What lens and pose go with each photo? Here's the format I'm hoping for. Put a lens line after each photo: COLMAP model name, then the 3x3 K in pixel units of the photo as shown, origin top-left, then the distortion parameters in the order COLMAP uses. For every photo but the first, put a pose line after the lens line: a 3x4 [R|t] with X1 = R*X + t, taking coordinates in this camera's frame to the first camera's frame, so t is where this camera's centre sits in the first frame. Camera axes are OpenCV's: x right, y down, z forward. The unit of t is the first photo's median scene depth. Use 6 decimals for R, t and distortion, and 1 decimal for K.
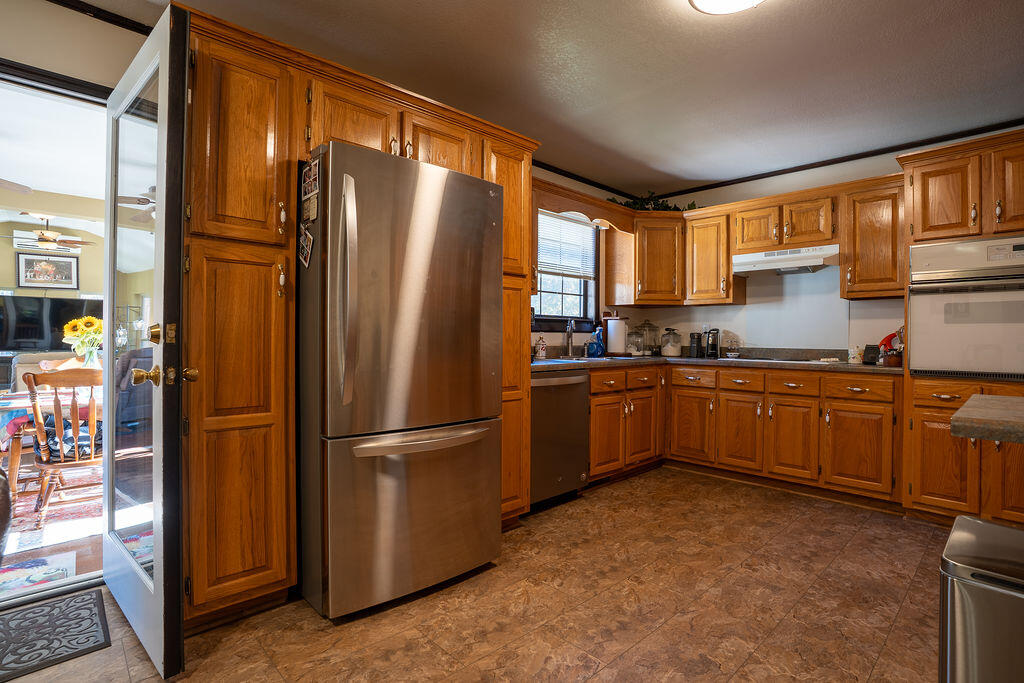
lens RADIAL K [[500.4, 0, 509.5], [0, 500.4, 338.0], [0, 0, 1]] dist [-0.083968, 0.038596]
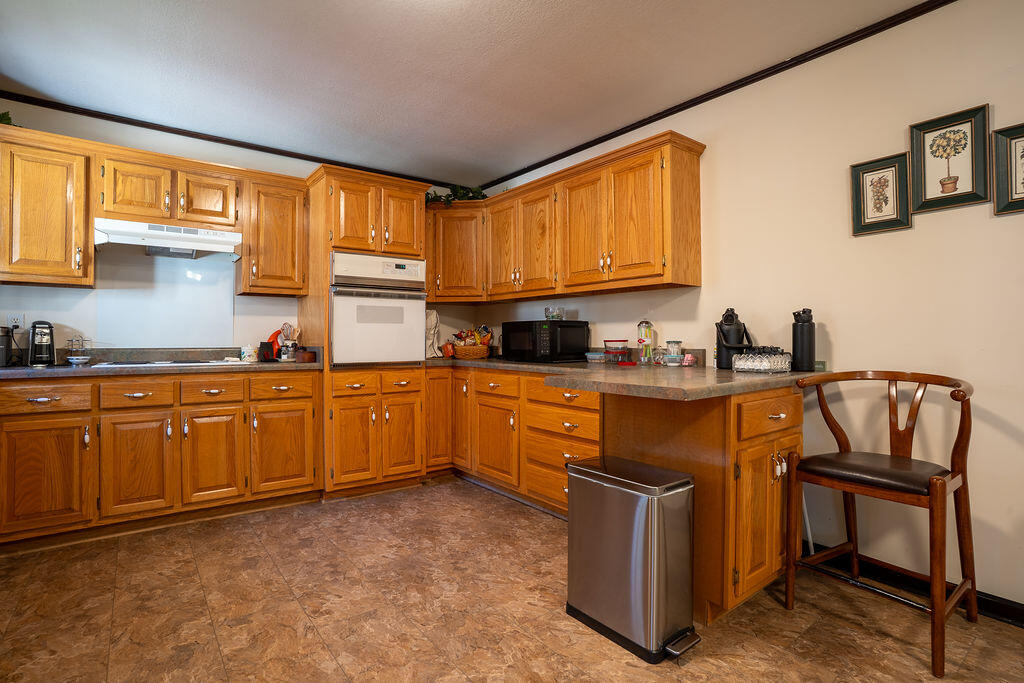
lens RADIAL K [[500.4, 0, 509.5], [0, 500.4, 338.0], [0, 0, 1]] dist [-0.083968, 0.038596]
pose [[0.097288, -0.007265, 0.995230, -0.184981], [0.000348, 0.999974, 0.007265, -0.001037], [-0.995256, -0.000361, 0.097288, 0.379951]]
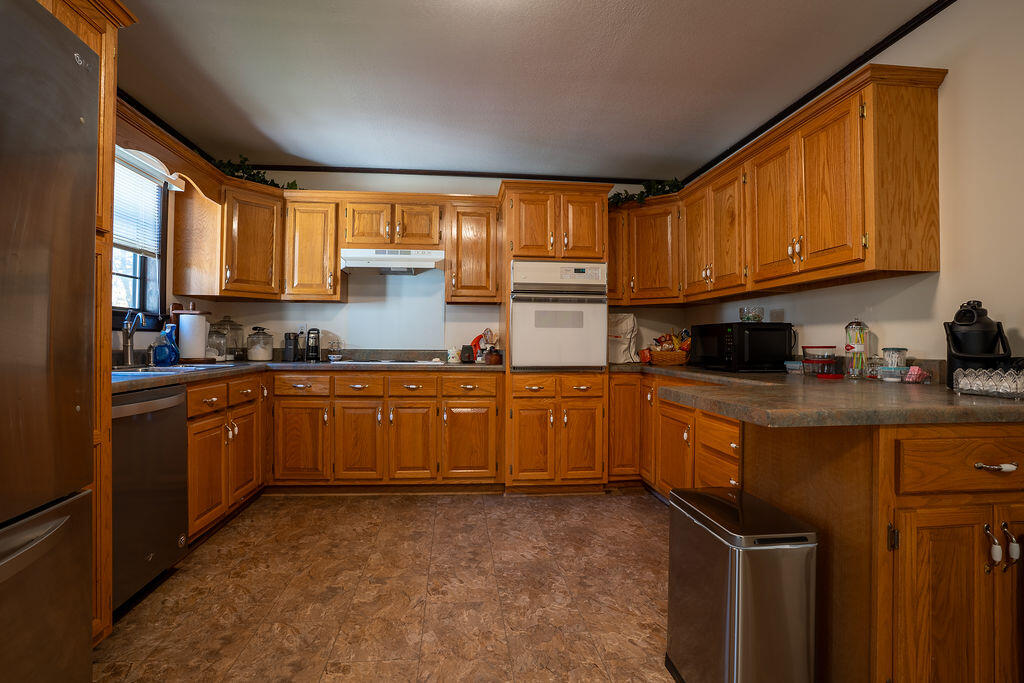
lens RADIAL K [[500.4, 0, 509.5], [0, 500.4, 338.0], [0, 0, 1]] dist [-0.083968, 0.038596]
pose [[0.603070, 0.002382, 0.797685, -0.098729], [-0.001361, 0.999997, -0.001957, -0.000390], [-0.797687, 0.000095, 0.603072, 0.215413]]
